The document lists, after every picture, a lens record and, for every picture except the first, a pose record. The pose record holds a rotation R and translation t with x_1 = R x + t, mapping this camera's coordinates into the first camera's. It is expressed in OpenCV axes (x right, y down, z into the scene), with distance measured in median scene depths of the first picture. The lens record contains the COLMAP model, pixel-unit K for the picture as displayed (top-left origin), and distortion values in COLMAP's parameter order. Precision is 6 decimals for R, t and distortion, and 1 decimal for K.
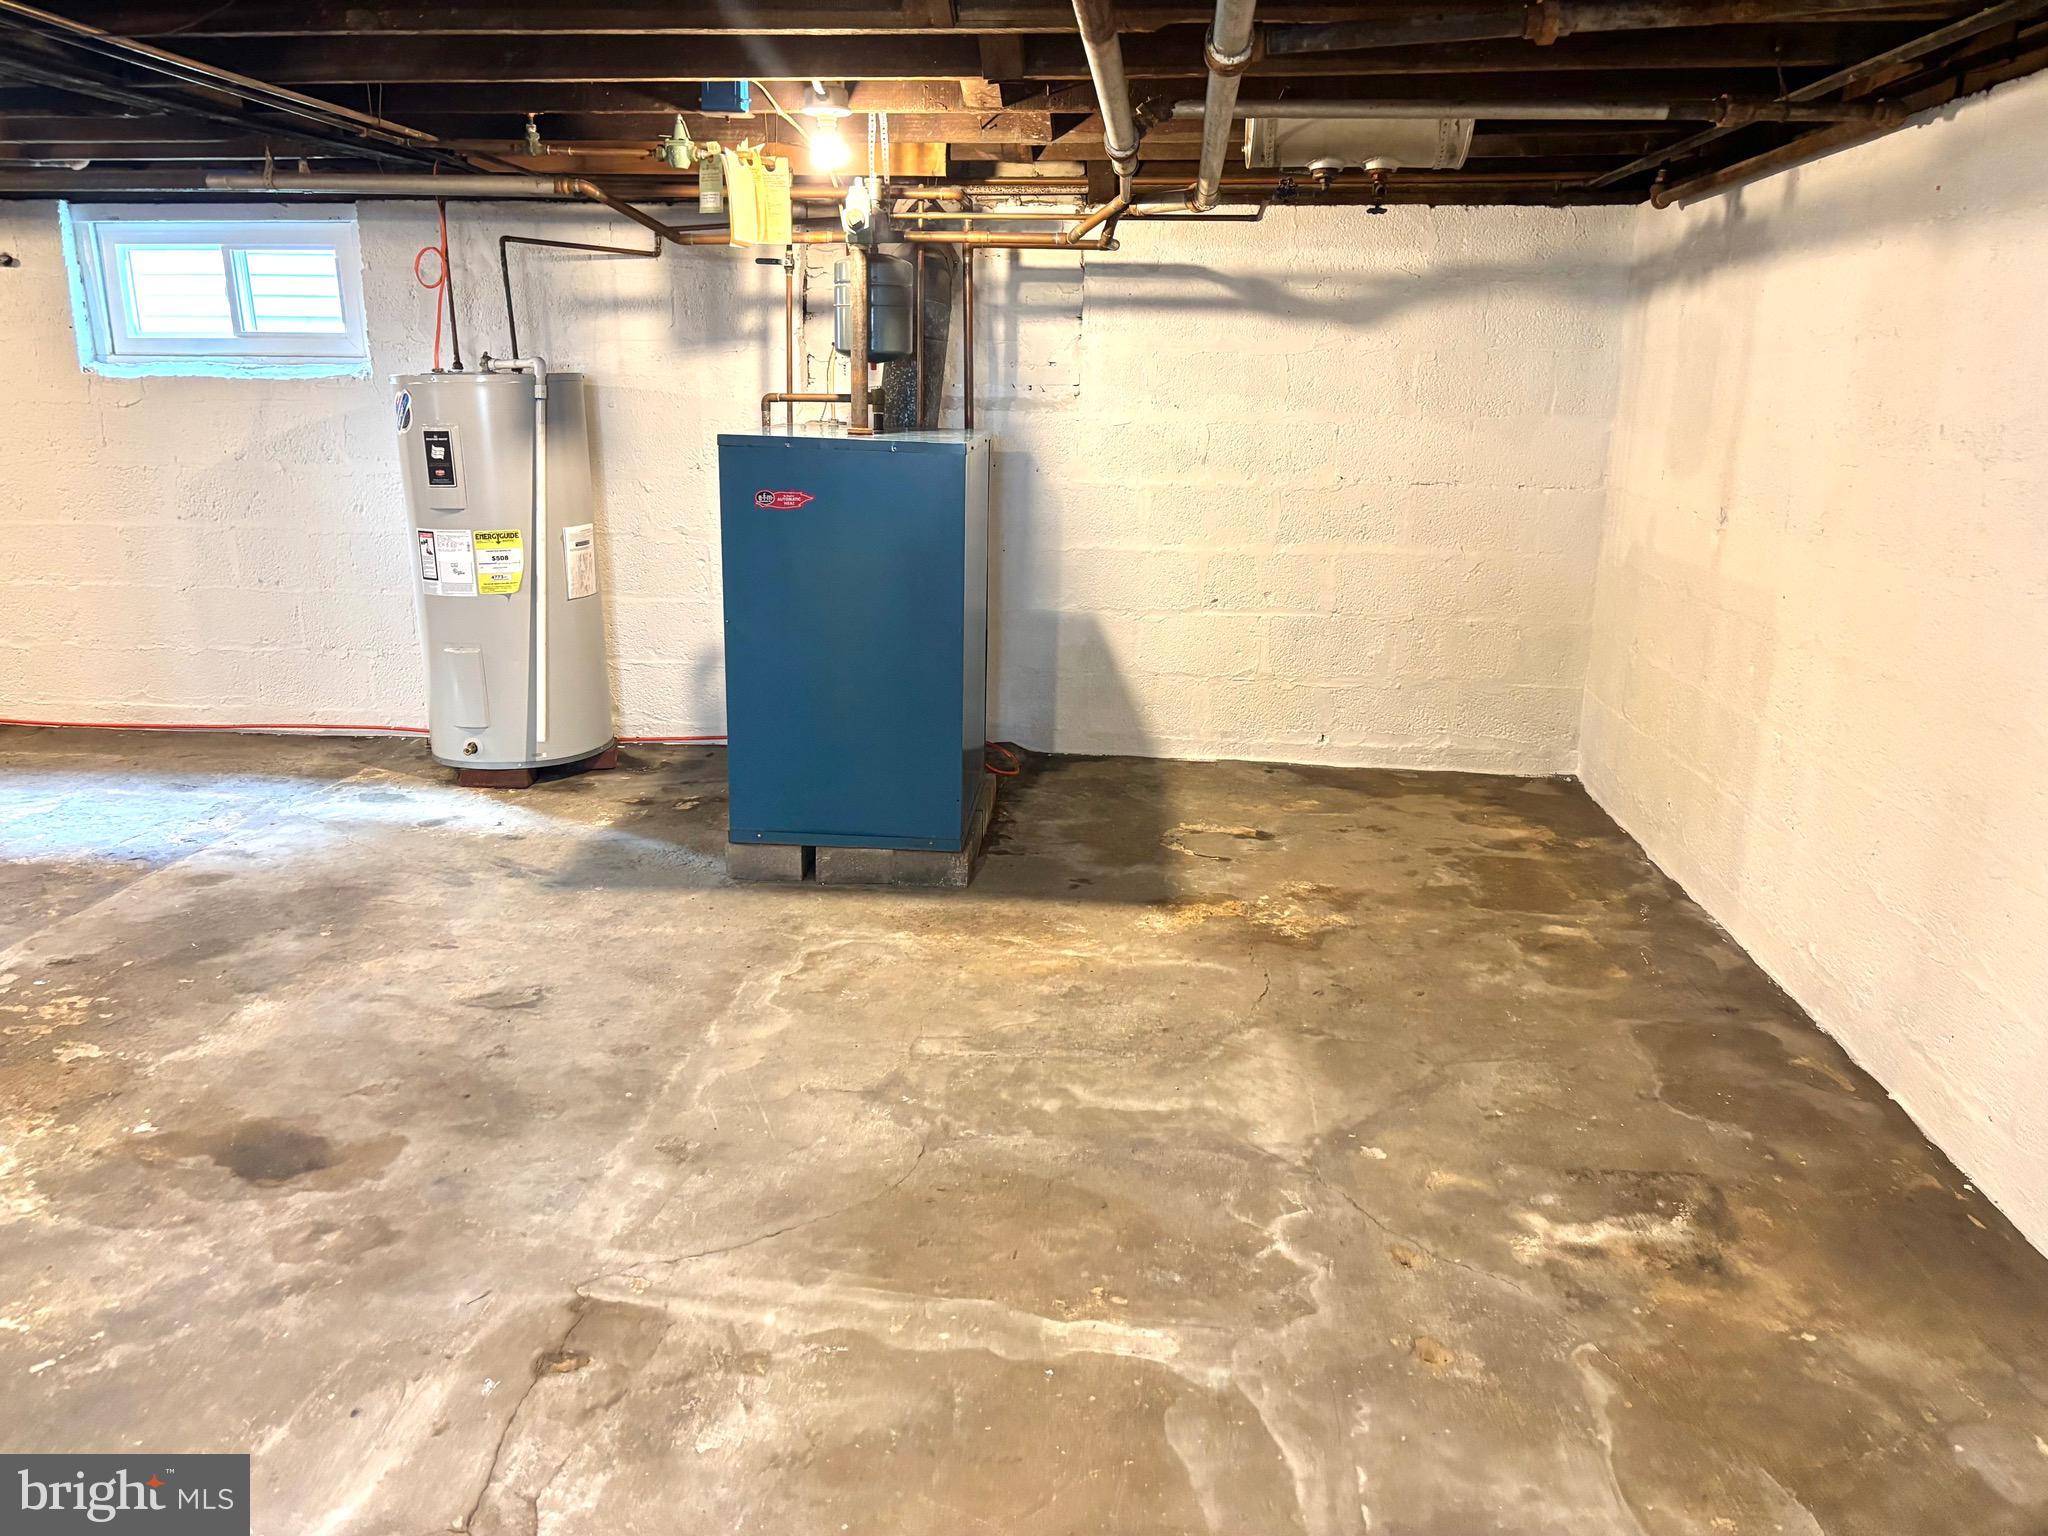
lens RADIAL K [[1542.4, 0, 1021.2], [0, 1542.4, 772.5], [0, 0, 1]] dist [0.050171, -0.044482]
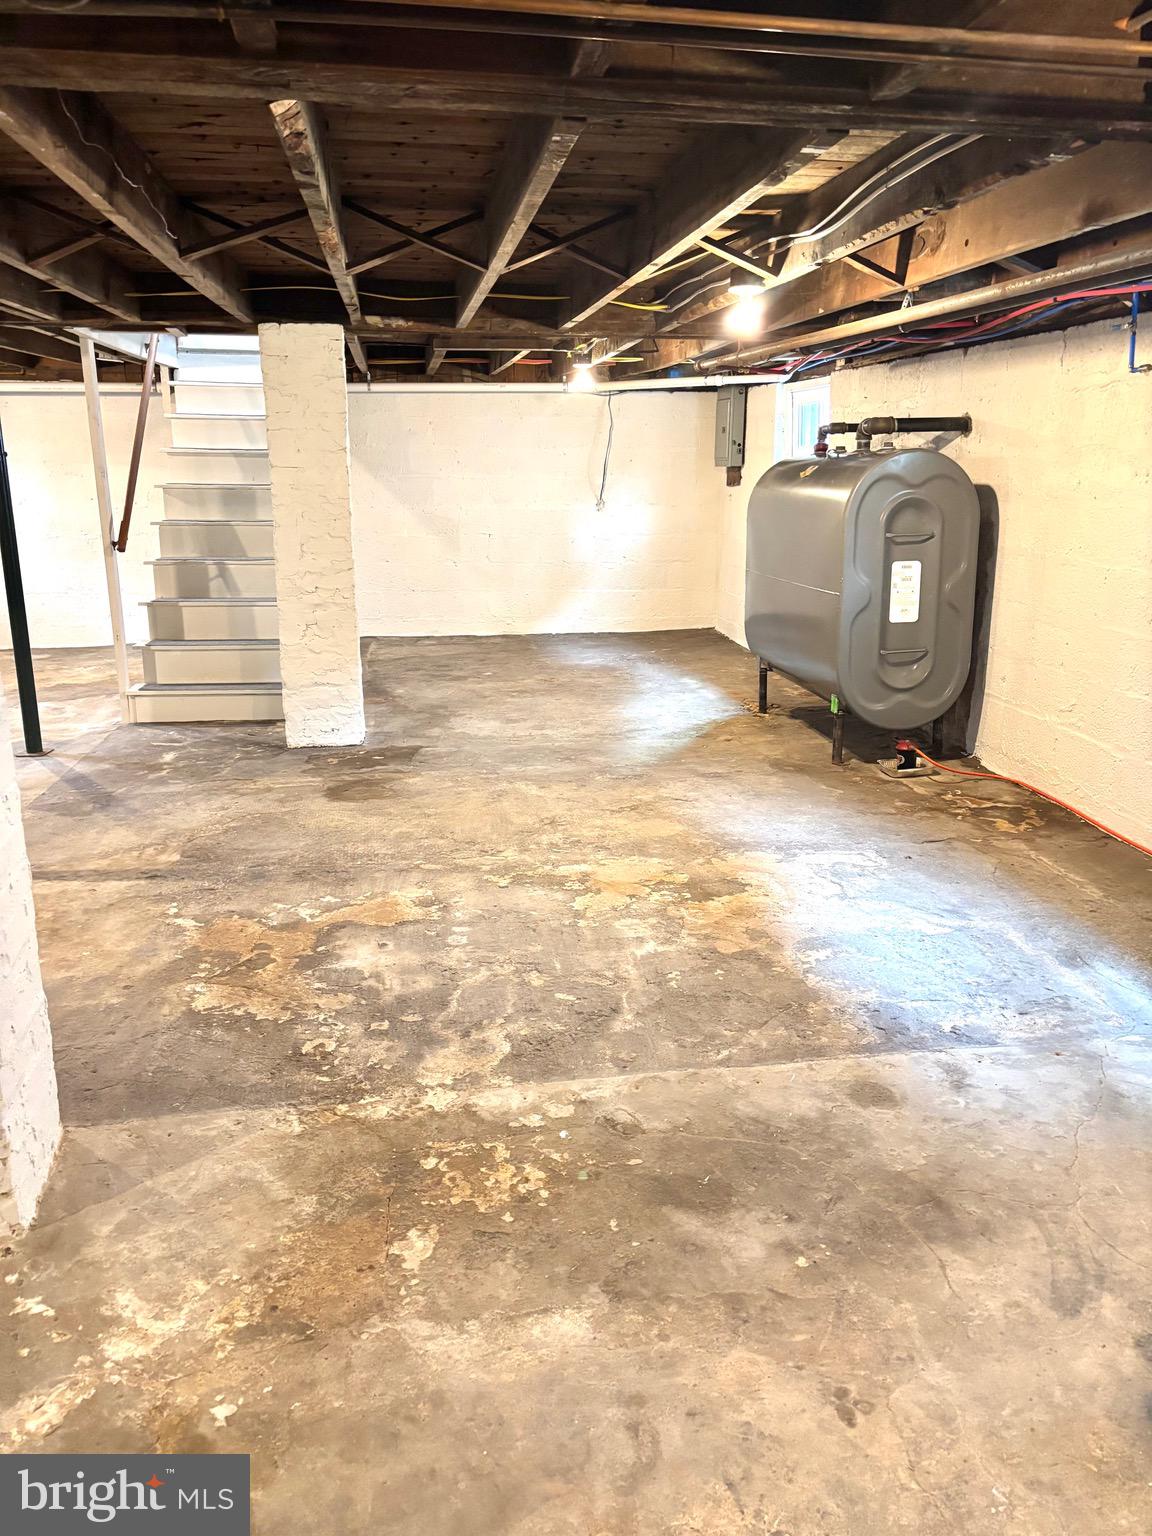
lens RADIAL K [[1156.8, 0, 589.6], [0, 1156.8, 778.6], [0, 0, 1]] dist [0.050171, -0.044482]
pose [[0.238055, 0.248618, -0.938892, -0.013688], [-0.245859, 0.950624, 0.189387, -0.182068], [0.939619, 0.185751, 0.287426, 0.675091]]
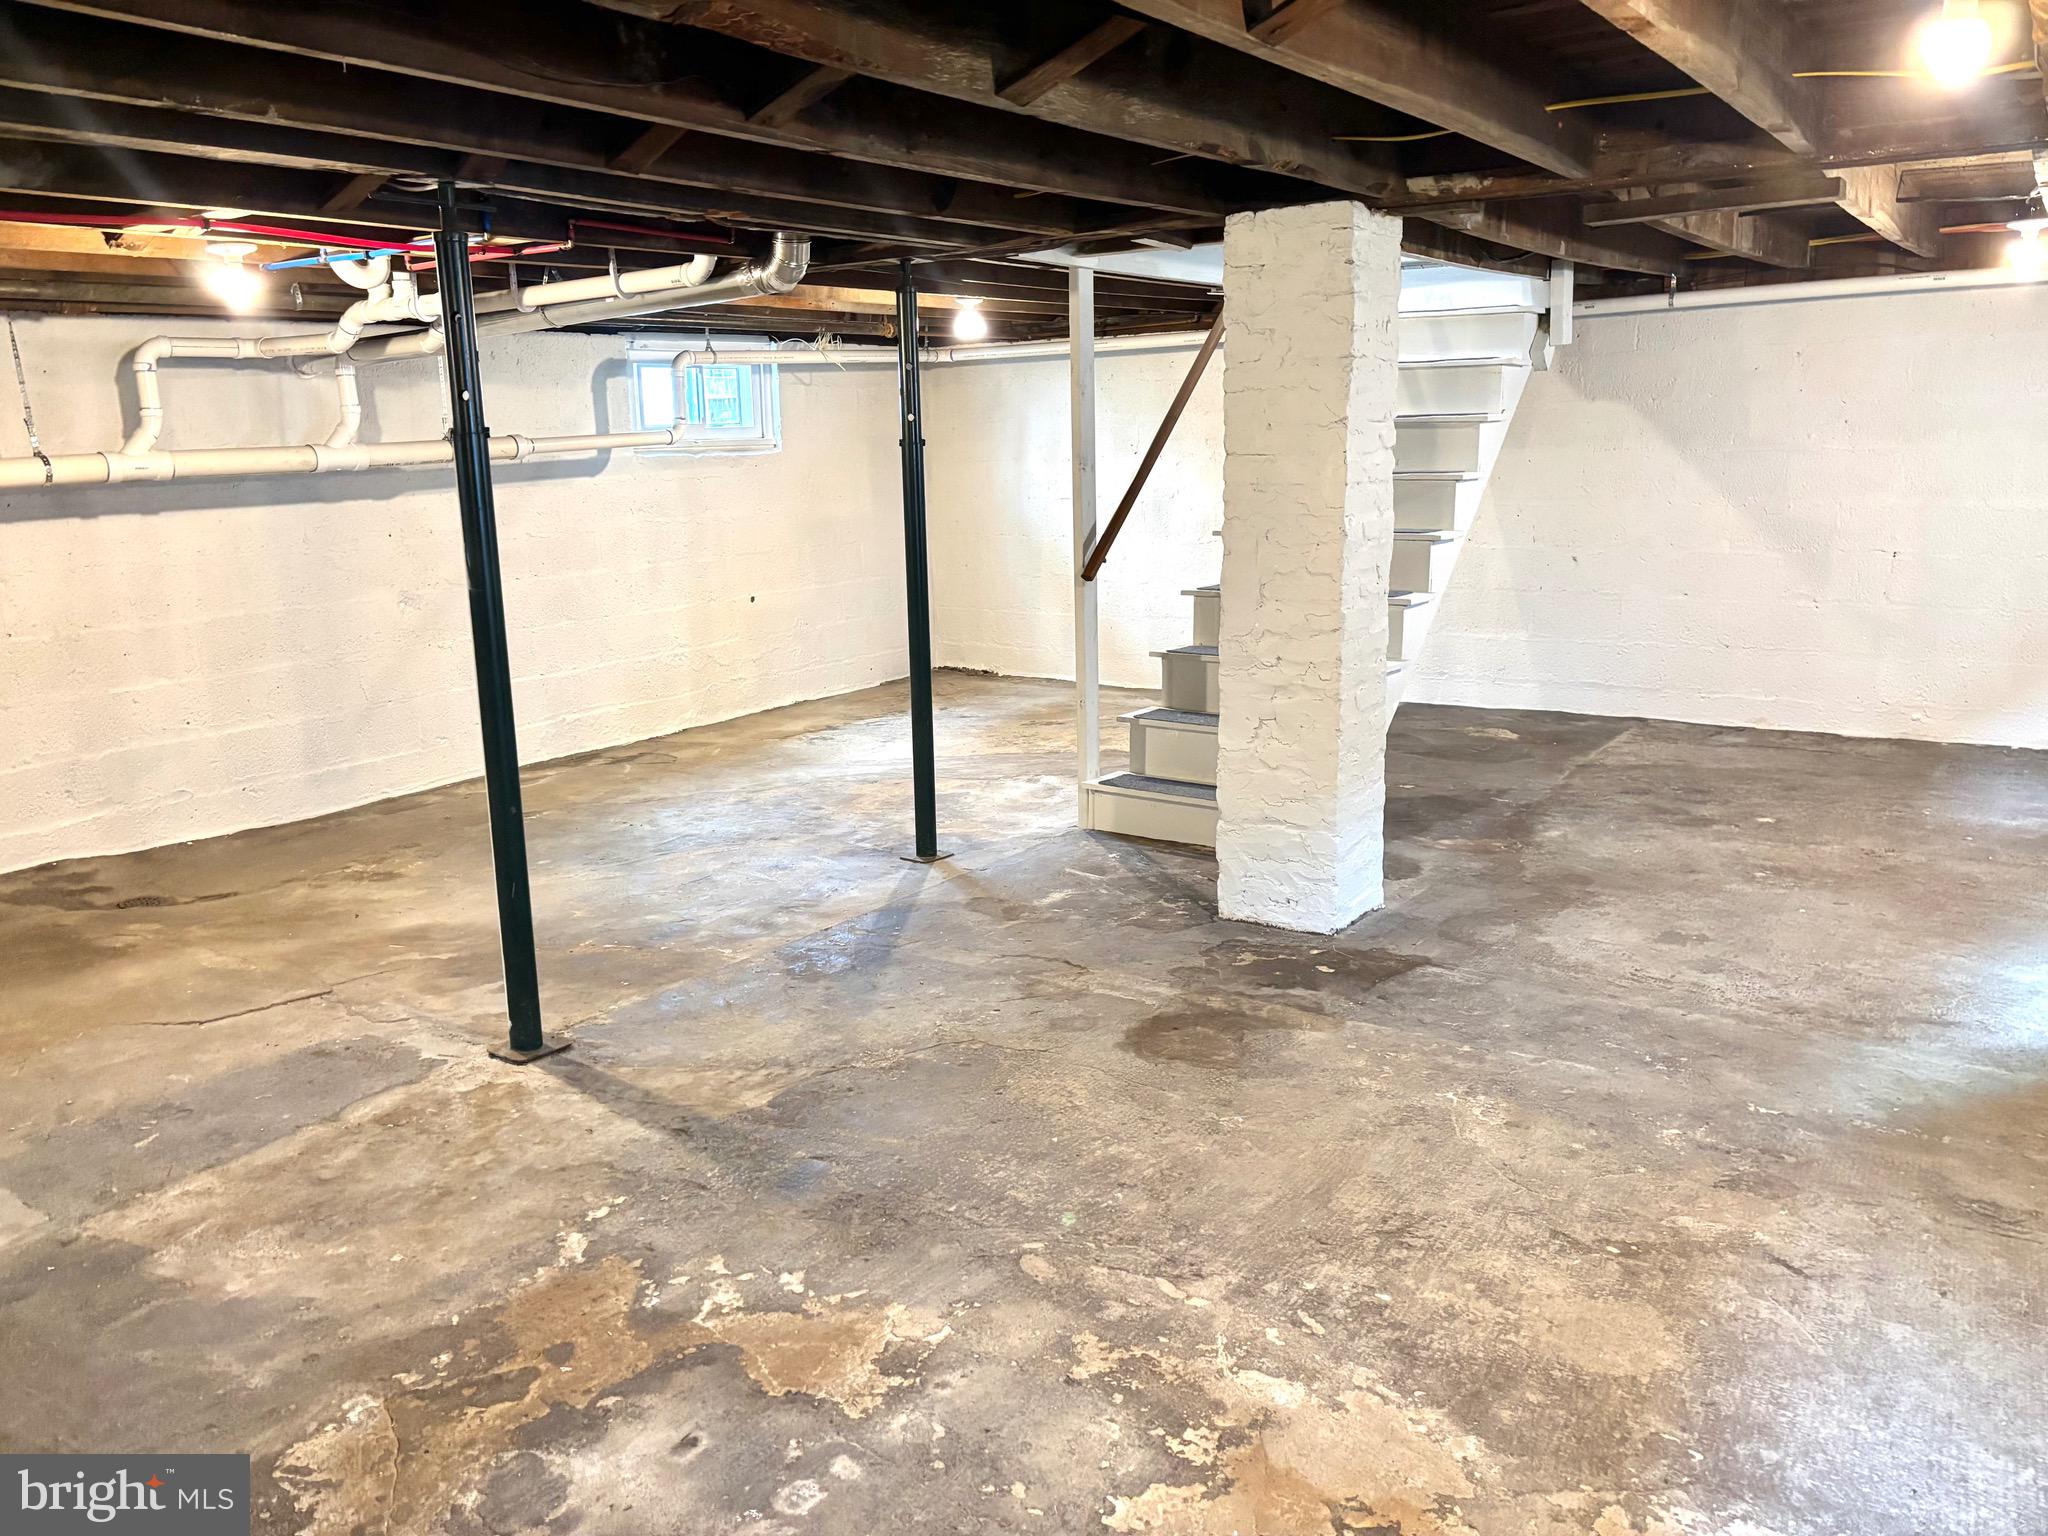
lens RADIAL K [[1542.4, 0, 1010.9], [0, 1542.4, 770.1], [0, 0, 1]] dist [0.050171, -0.044482]
pose [[-0.498692, 0.190002, -0.845698, -0.440932], [-0.198876, 0.924568, 0.324995, -0.295767], [0.843656, 0.330261, -0.423288, 1.049123]]
